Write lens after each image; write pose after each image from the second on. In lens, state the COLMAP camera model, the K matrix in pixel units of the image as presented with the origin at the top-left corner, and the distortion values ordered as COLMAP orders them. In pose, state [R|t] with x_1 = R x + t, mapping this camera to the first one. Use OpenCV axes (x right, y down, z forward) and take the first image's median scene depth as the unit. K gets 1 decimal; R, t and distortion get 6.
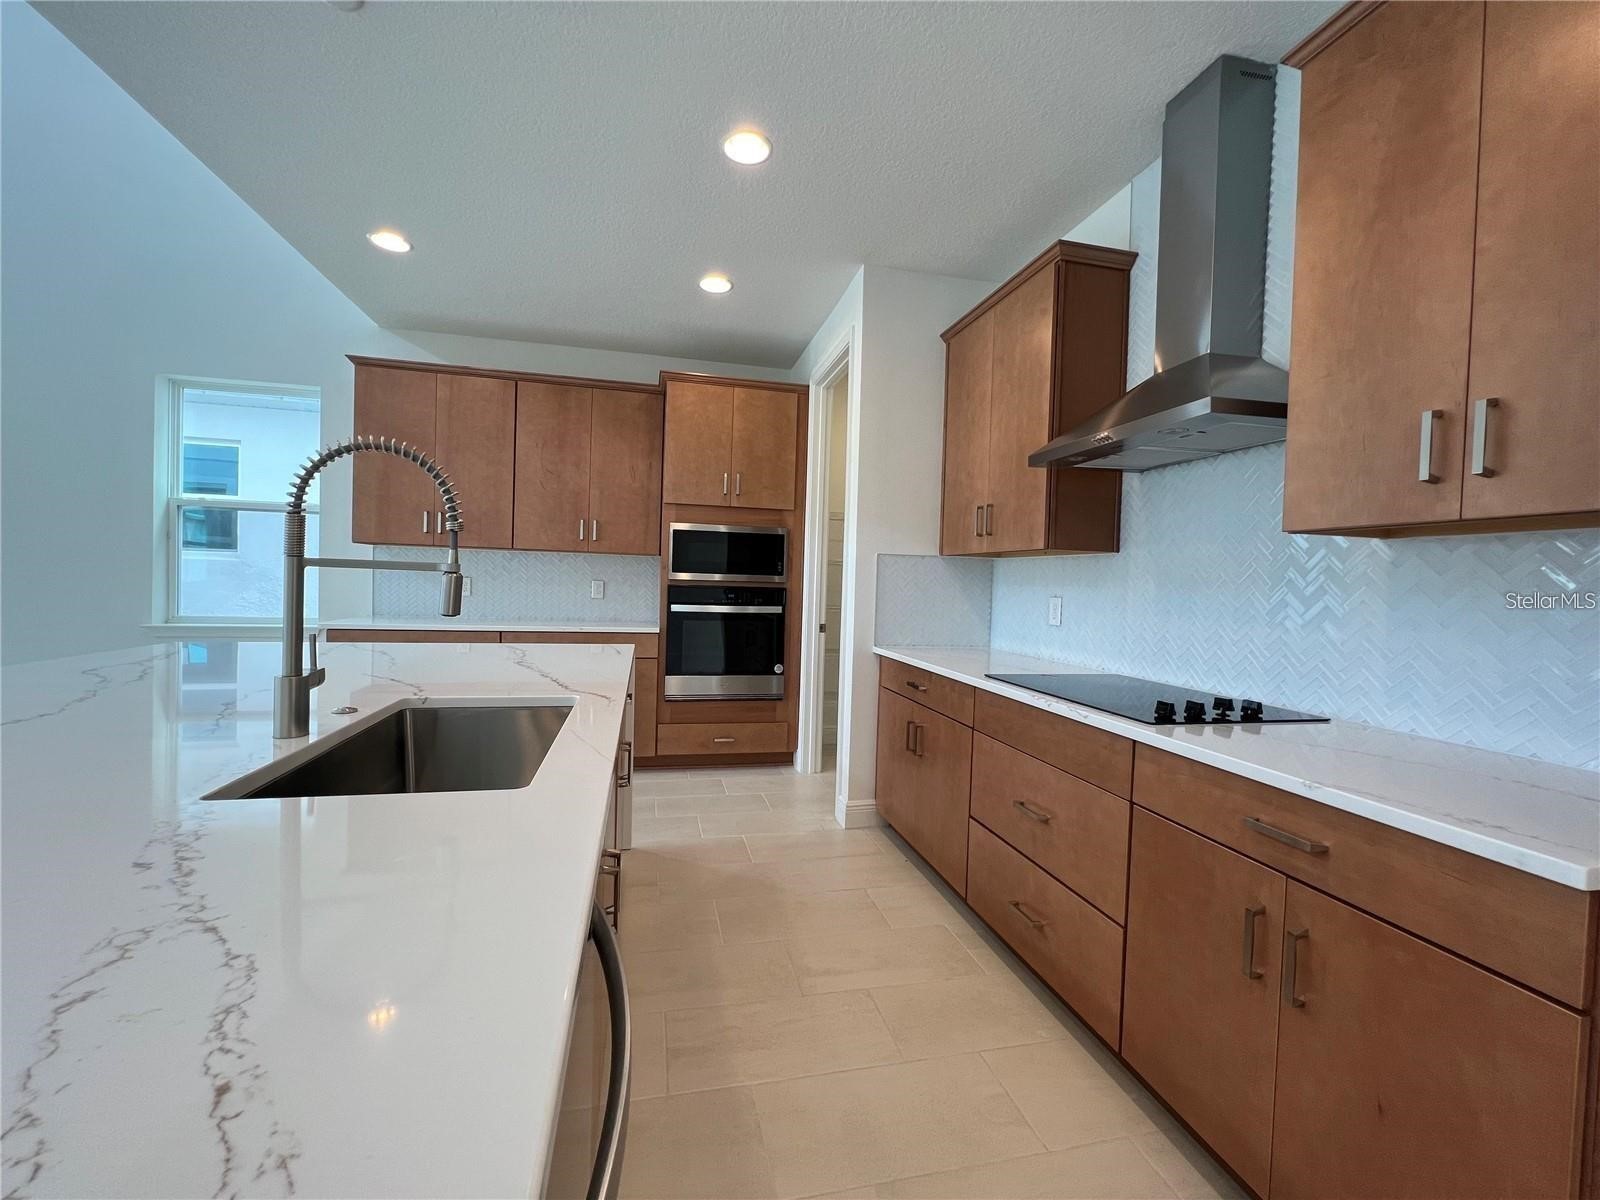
lens RADIAL K [[640.4, 0, 798.3], [0, 640.4, 592.4], [0, 0, 1]] dist [-0.005972, 0.001393]
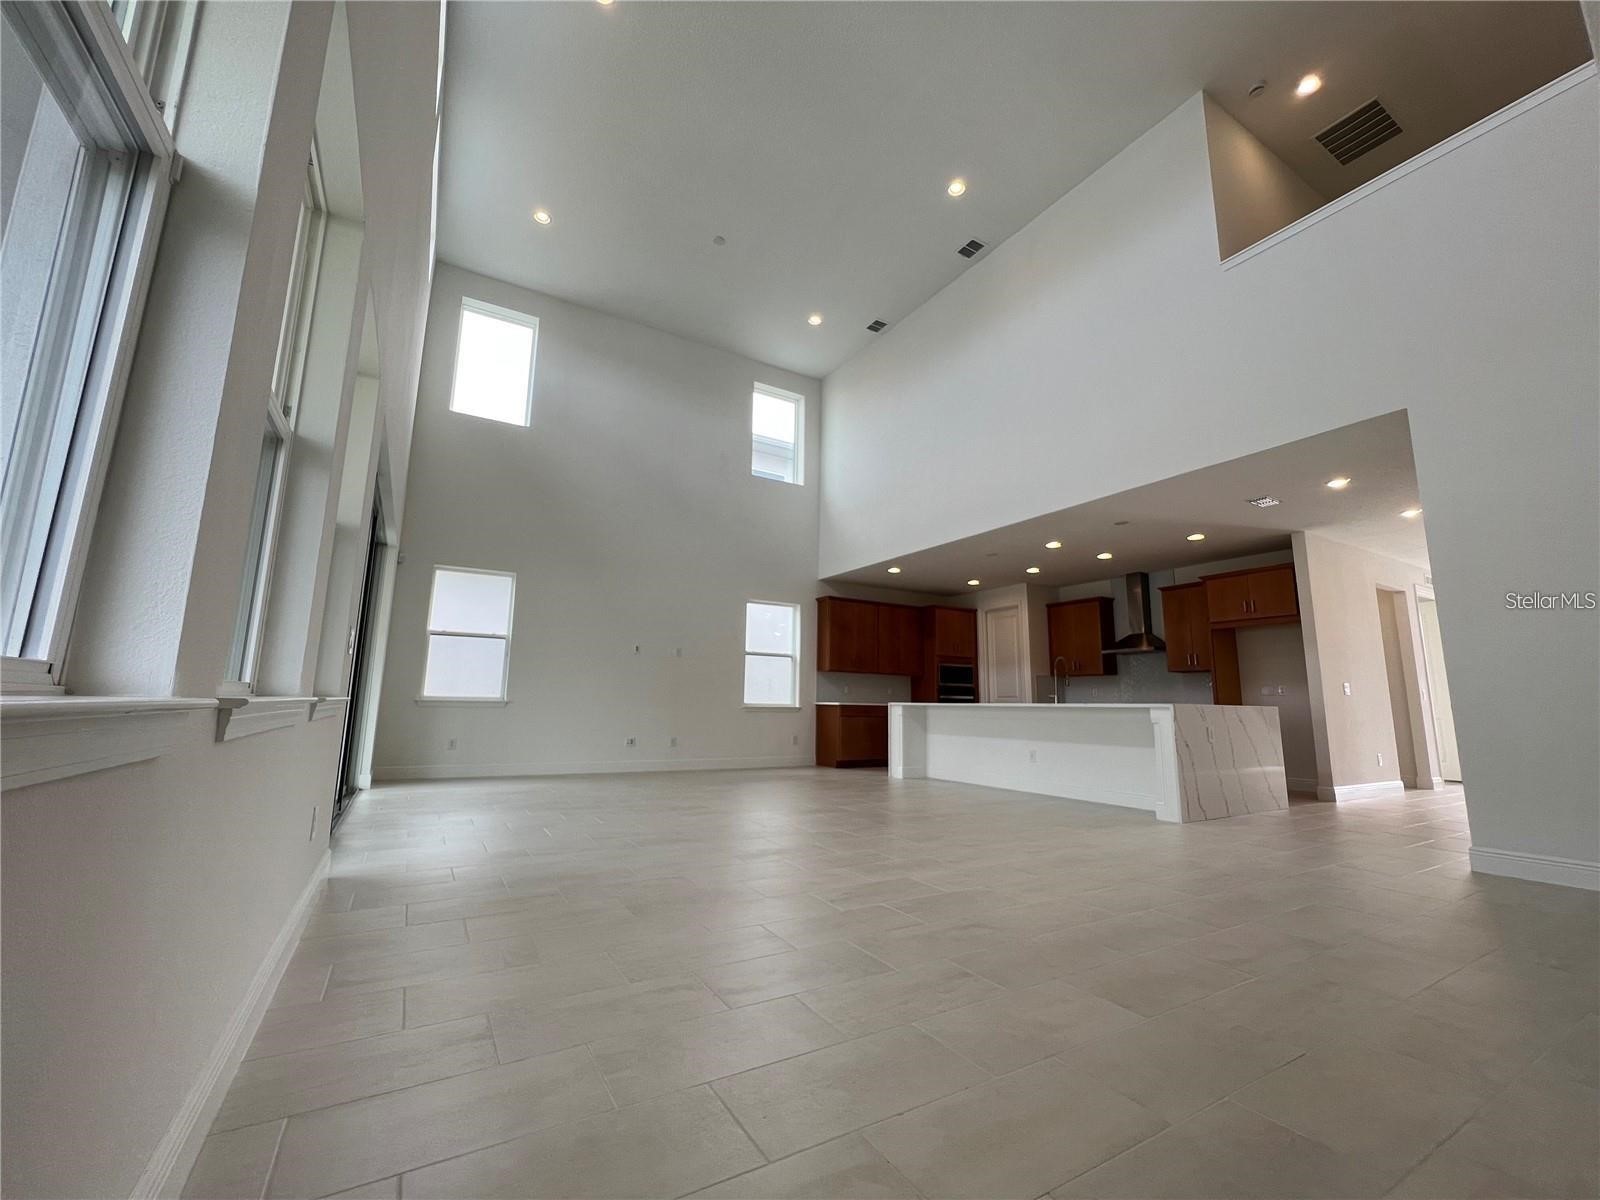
lens RADIAL K [[640.4, 0, 798.2], [0, 640.4, 596.0], [0, 0, 1]] dist [-0.005972, 0.001393]
pose [[0.955559, 0.035315, 0.292677, -1.495260], [0.016891, 0.984609, -0.173955, 0.064303], [-0.294316, 0.171168, 0.940255, -1.280465]]
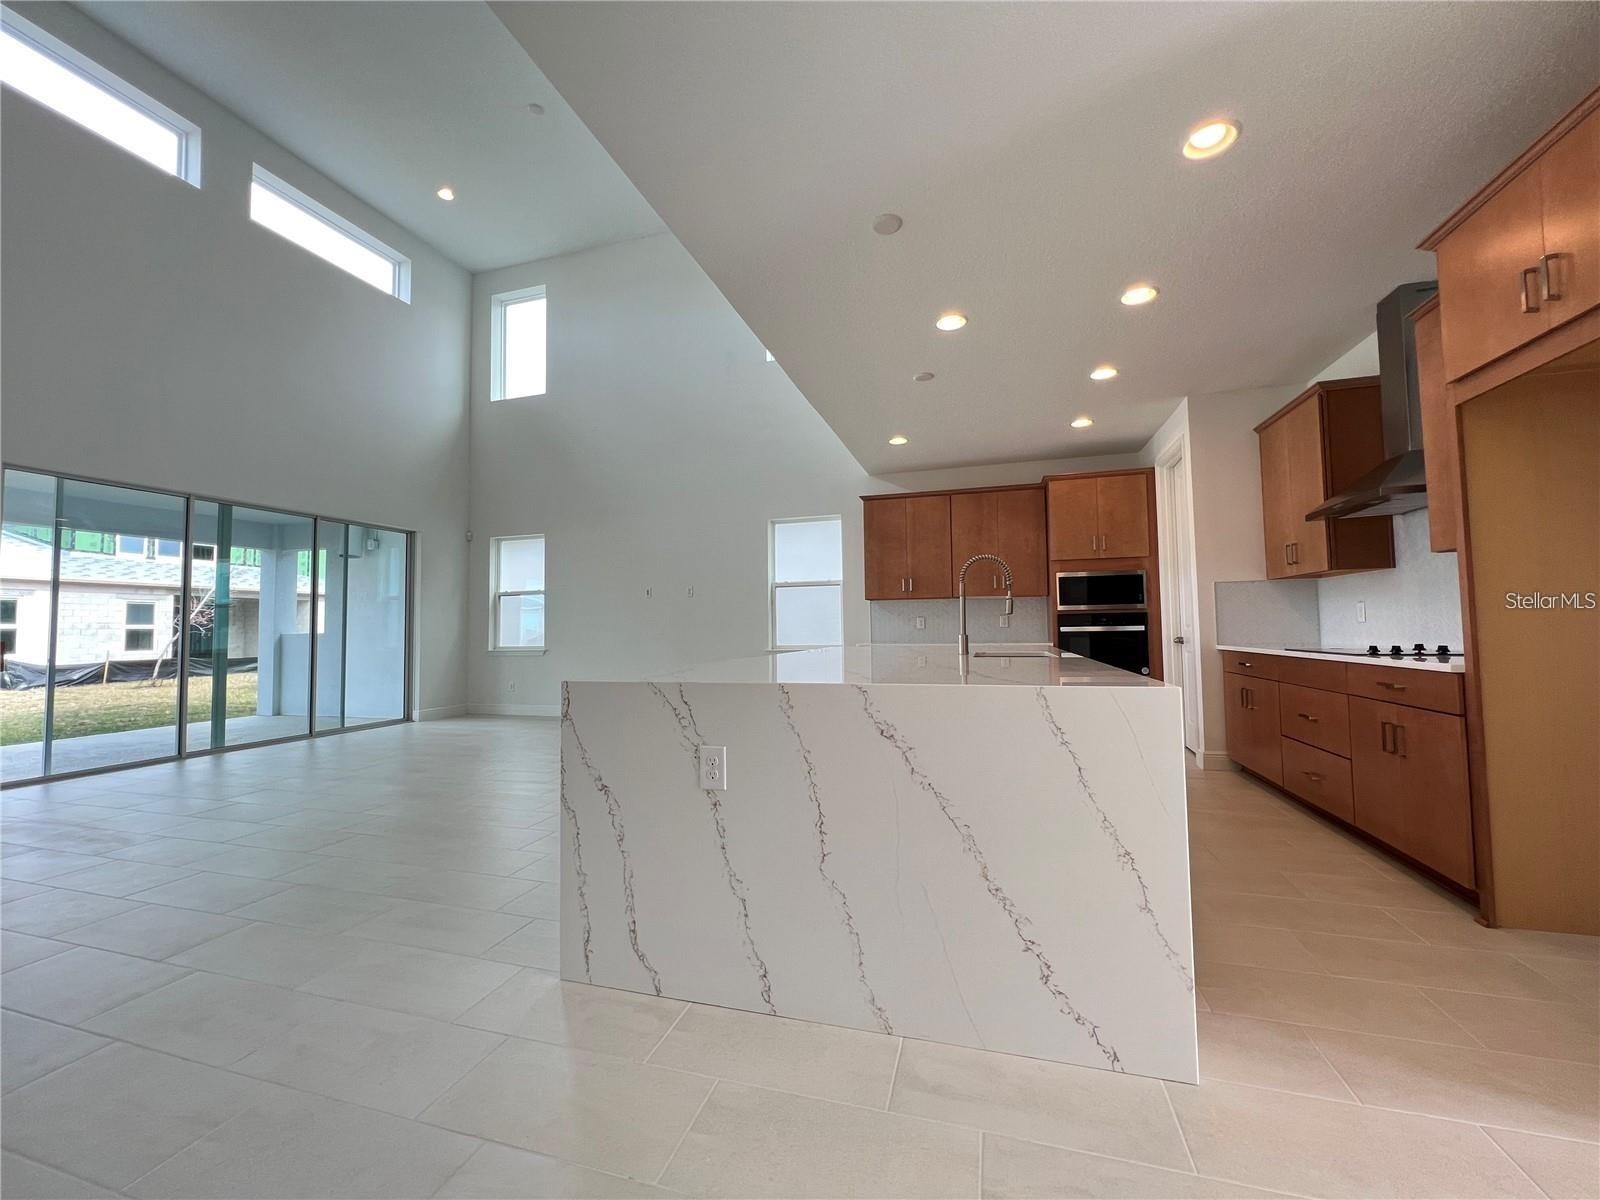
lens RADIAL K [[640.4, 0, 795.6], [0, 640.4, 596.3], [0, 0, 1]] dist [-0.005972, 0.001393]
pose [[0.863775, -0.068008, -0.499267, 0.017751], [0.030314, 0.996069, -0.083234, 0.052320], [0.502965, 0.056760, 0.862441, -0.605313]]
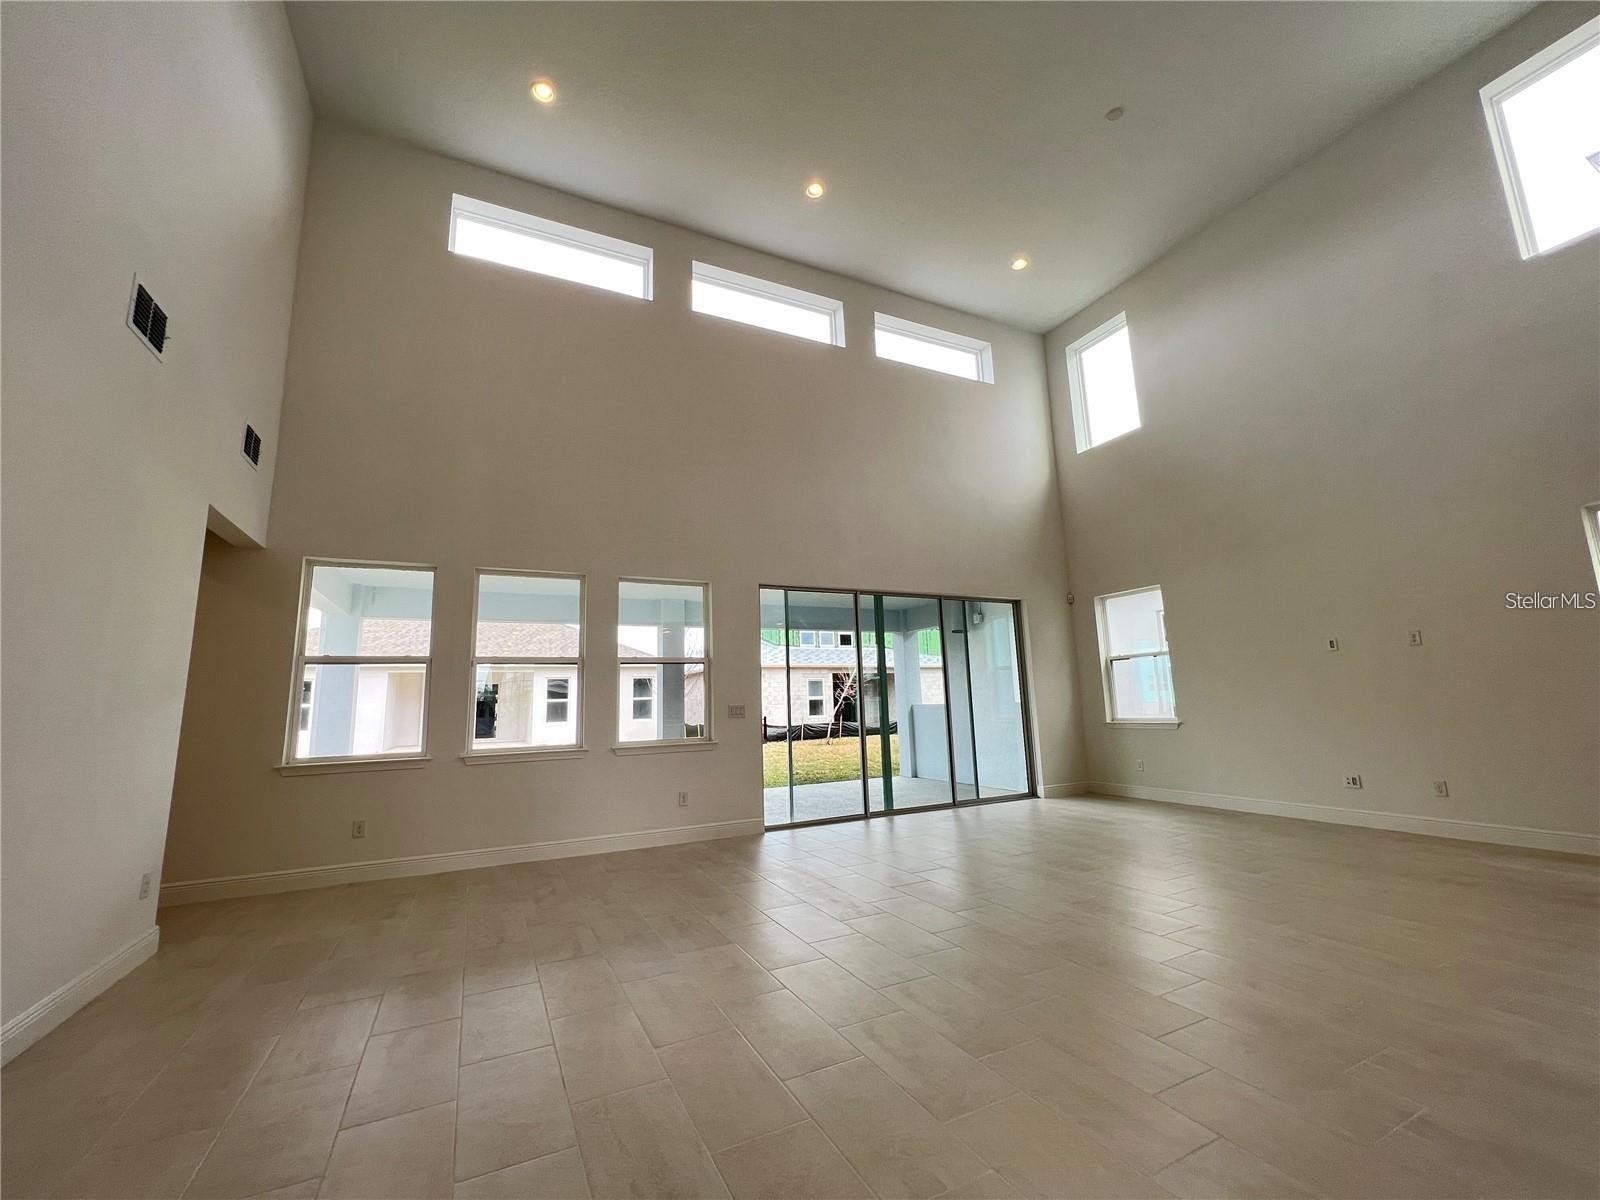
lens RADIAL K [[640.4, 0, 798.8], [0, 640.4, 594.0], [0, 0, 1]] dist [-0.005972, 0.001393]
pose [[0.227065, -0.201827, -0.952737, -0.260557], [0.018001, 0.978993, -0.203099, 0.019075], [0.973713, 0.028966, 0.225928, -0.609107]]
